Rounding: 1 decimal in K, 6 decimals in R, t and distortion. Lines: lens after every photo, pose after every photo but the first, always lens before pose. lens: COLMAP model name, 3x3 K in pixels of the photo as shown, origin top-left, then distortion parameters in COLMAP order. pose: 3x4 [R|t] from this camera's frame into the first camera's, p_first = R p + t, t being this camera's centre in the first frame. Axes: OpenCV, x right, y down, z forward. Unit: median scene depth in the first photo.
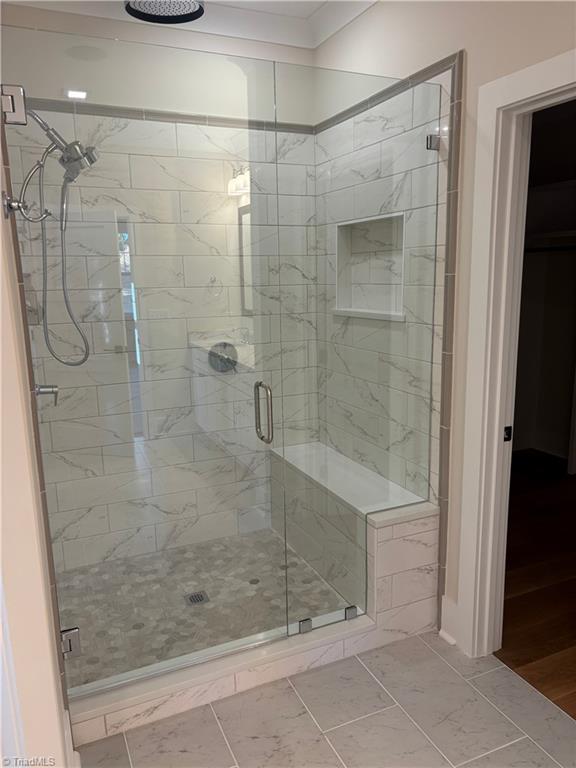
lens RADIAL K [[579.7, 0, 287.1], [0, 579.7, 388.8], [0, 0, 1]] dist [-0.012001, -0.014203]
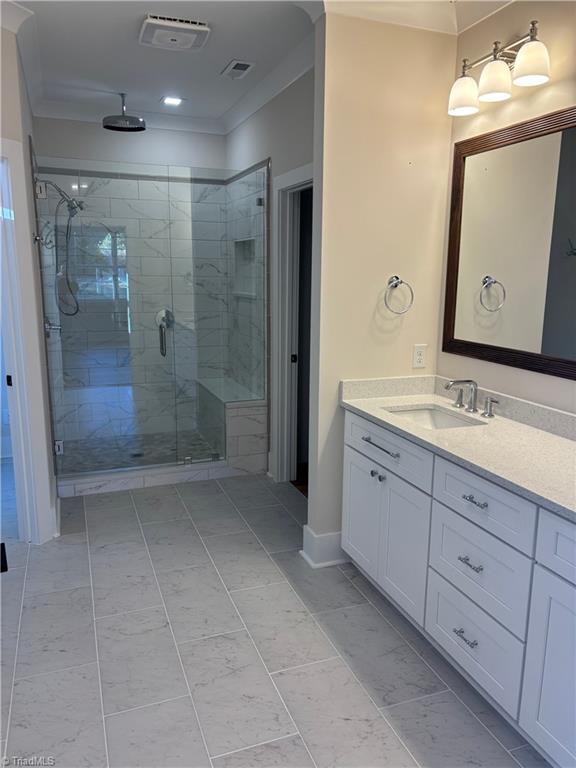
lens RADIAL K [[579.7, 0, 289.2], [0, 579.7, 379.0], [0, 0, 1]] dist [-0.012001, -0.014203]
pose [[0.998357, 0.034631, -0.045656, 0.378658], [-0.035086, 0.999342, -0.009205, 0.137716], [0.045307, 0.010792, 0.998915, -0.733007]]
